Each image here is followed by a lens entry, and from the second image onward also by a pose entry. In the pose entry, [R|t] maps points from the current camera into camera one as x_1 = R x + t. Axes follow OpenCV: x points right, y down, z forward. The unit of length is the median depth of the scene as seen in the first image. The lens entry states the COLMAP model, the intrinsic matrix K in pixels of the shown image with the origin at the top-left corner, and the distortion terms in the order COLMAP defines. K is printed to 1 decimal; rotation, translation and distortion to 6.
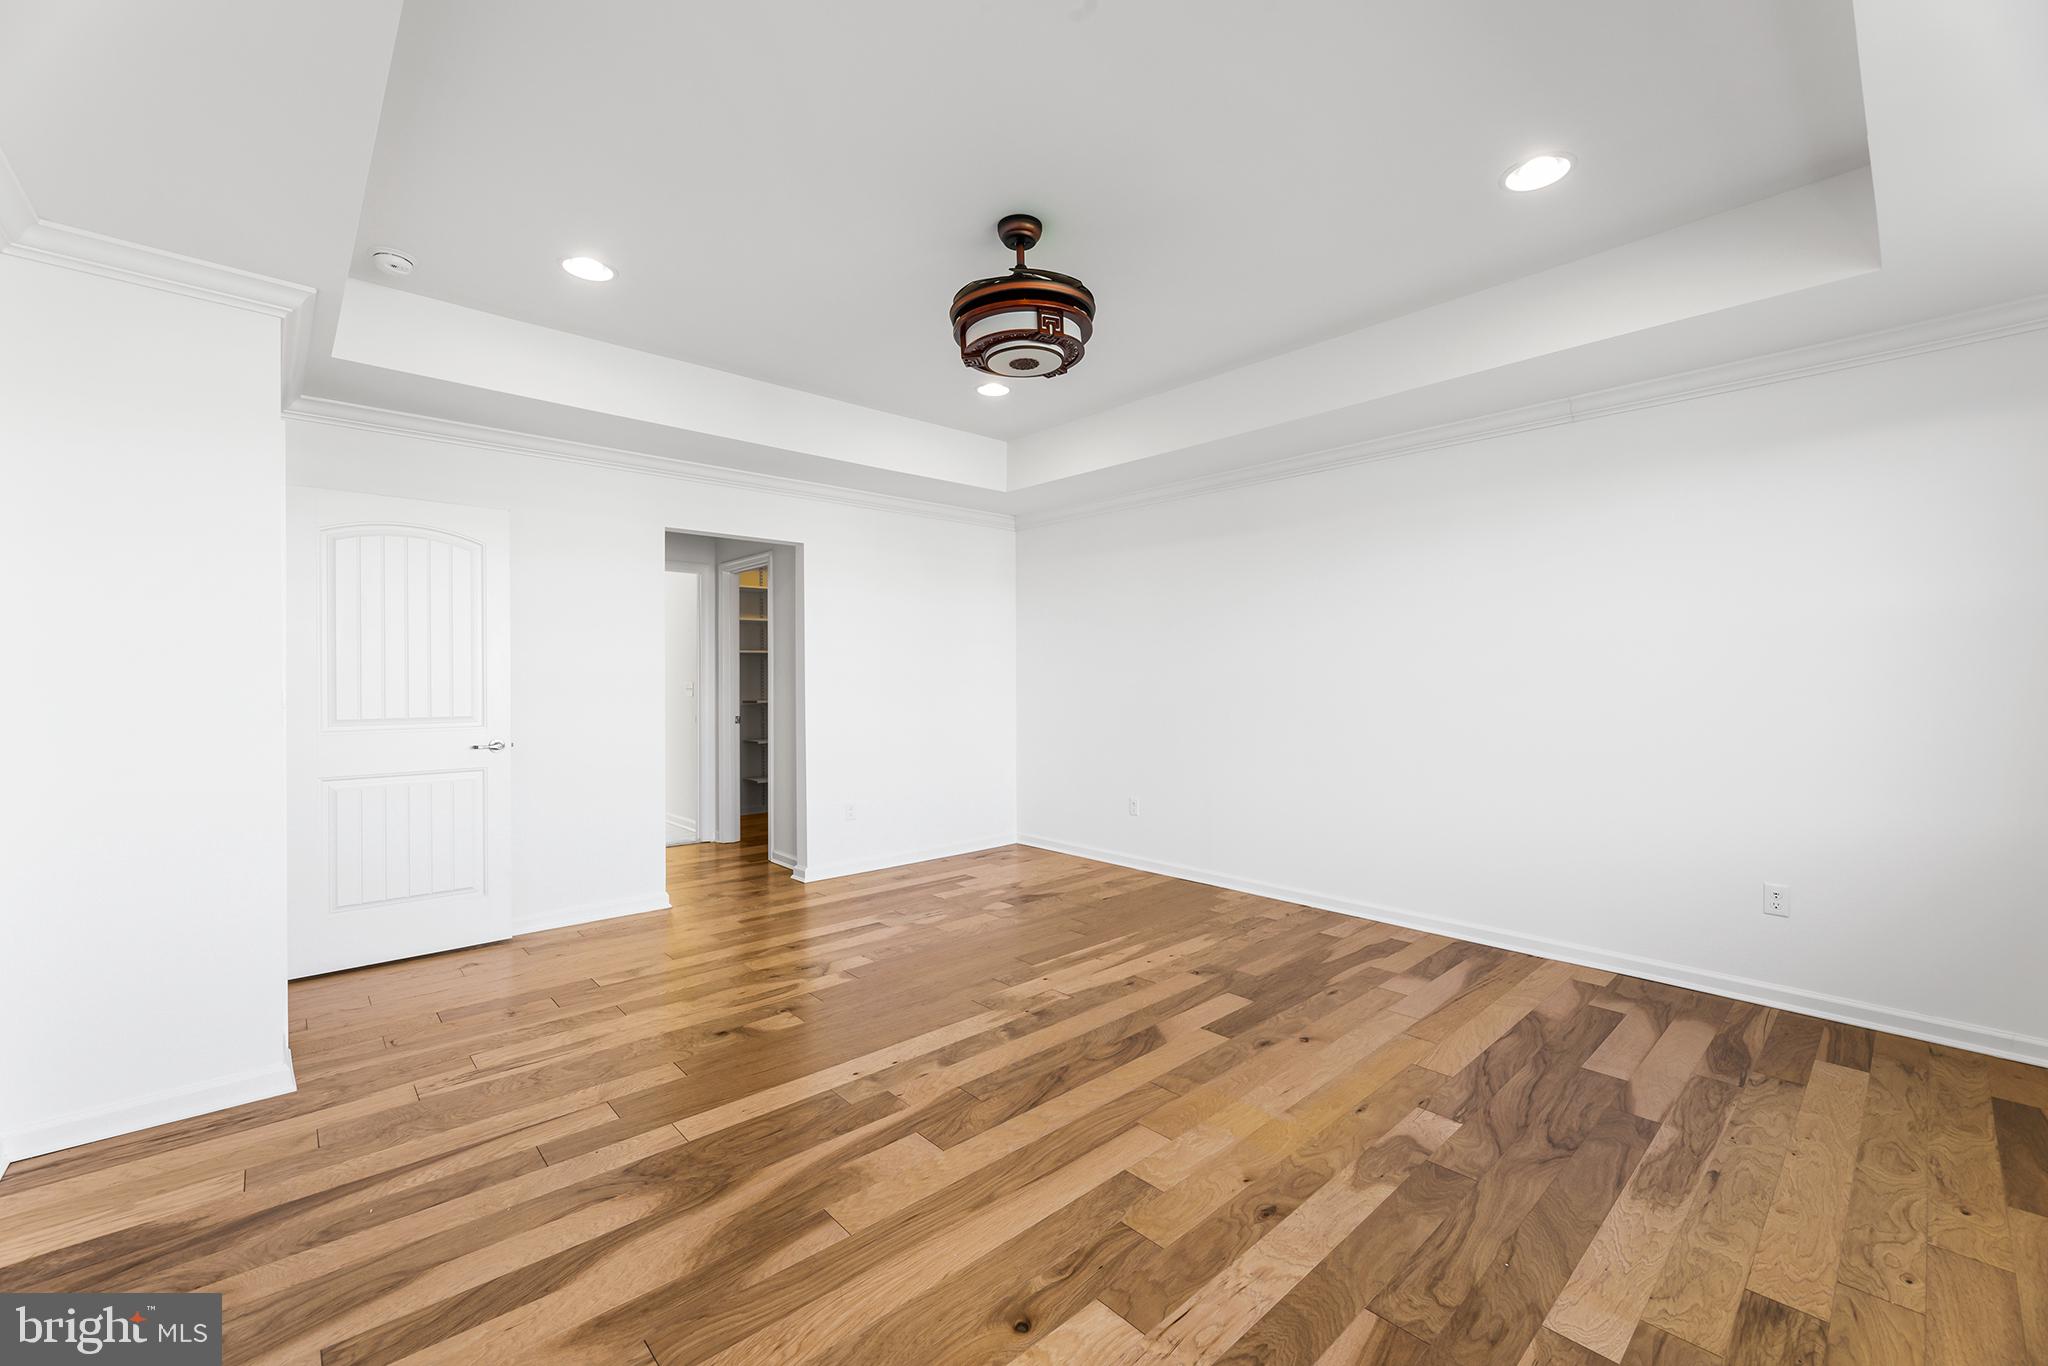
lens RADIAL K [[828.2, 0, 1026.7], [0, 828.2, 679.3], [0, 0, 1]] dist [-0.002380, -0.000465]
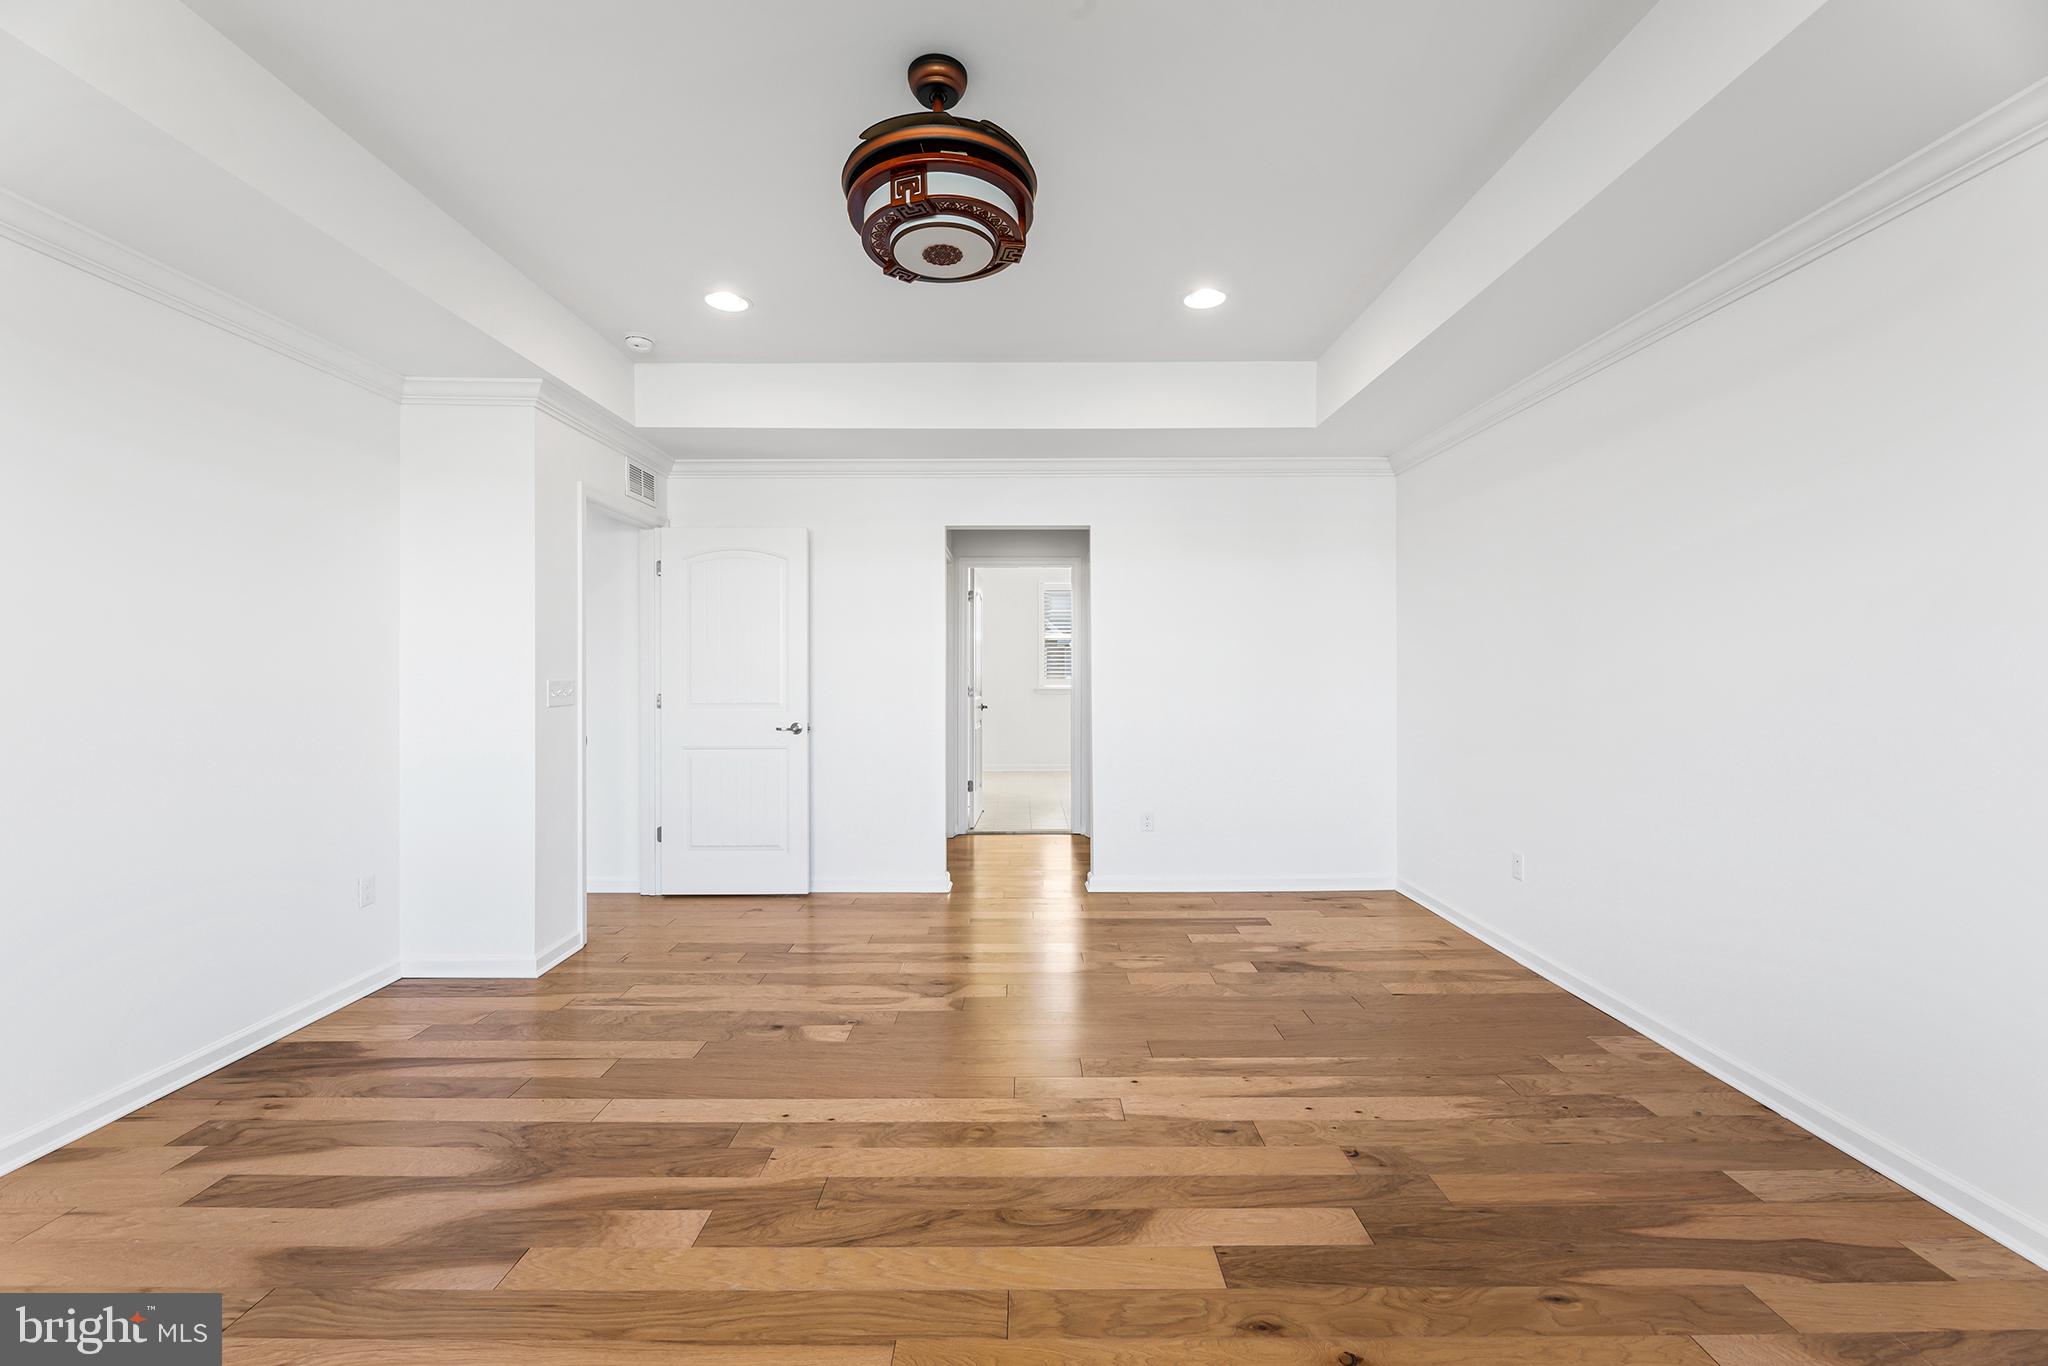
lens RADIAL K [[828.2, 0, 1026.7], [0, 828.2, 679.3], [0, 0, 1]] dist [-0.002380, -0.000465]
pose [[0.737415, 0.008356, -0.675388, 0.507162], [0.000360, 0.999918, 0.012764, -0.006787], [0.675440, -0.009655, 0.737352, 0.448376]]
